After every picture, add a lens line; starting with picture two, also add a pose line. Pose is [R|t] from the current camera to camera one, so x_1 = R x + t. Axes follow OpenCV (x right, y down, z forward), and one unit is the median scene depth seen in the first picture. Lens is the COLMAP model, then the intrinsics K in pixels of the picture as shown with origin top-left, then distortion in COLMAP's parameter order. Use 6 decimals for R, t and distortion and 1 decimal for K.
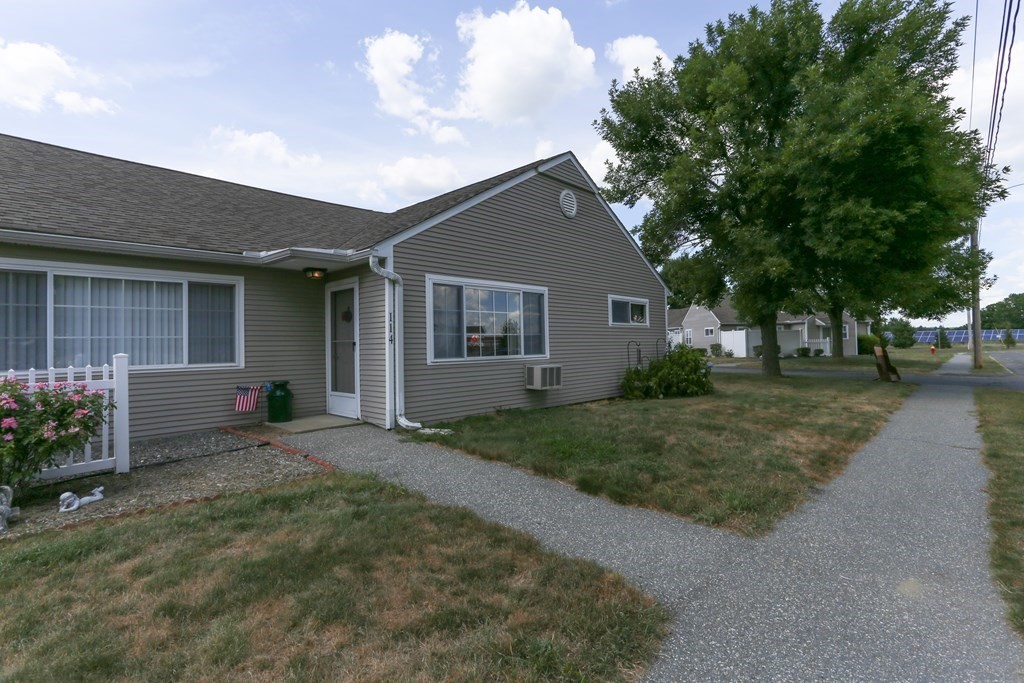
lens RADIAL K [[492.3, 0, 514.7], [0, 492.3, 335.9], [0, 0, 1]] dist [-0.038787, 0.017365]
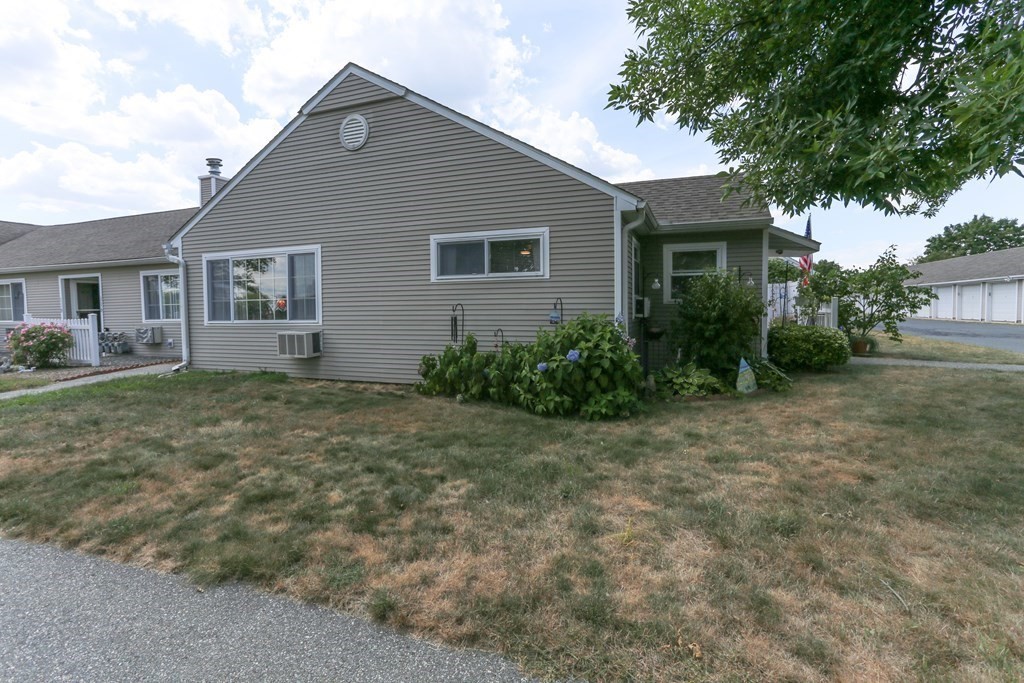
lens RADIAL K [[492.3, 0, 520.2], [0, 492.3, 342.1], [0, 0, 1]] dist [-0.038787, 0.017365]
pose [[0.382666, 0.065358, -0.921572, 1.017535], [0.015805, 0.996886, 0.077262, 0.013710], [0.923751, -0.044131, 0.380442, 0.989059]]
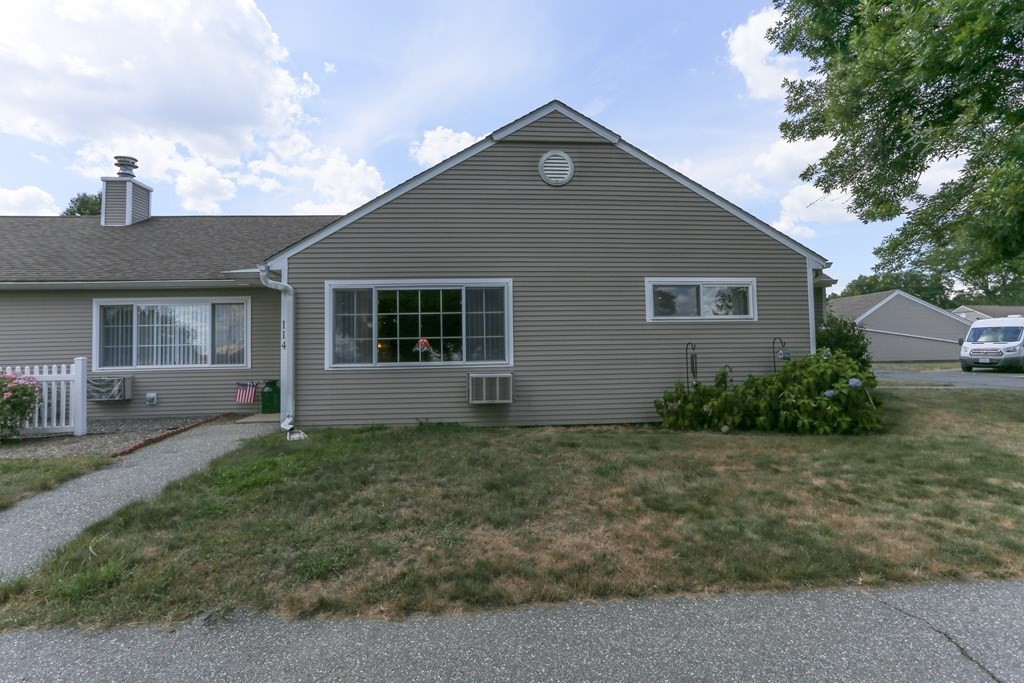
lens RADIAL K [[492.3, 0, 513.9], [0, 492.3, 351.1], [0, 0, 1]] dist [-0.038787, 0.017365]
pose [[0.732969, -0.008306, -0.680212, 0.620848], [0.016820, 0.999841, 0.005915, 0.016141], [0.680054, -0.015777, 0.732992, 0.404953]]
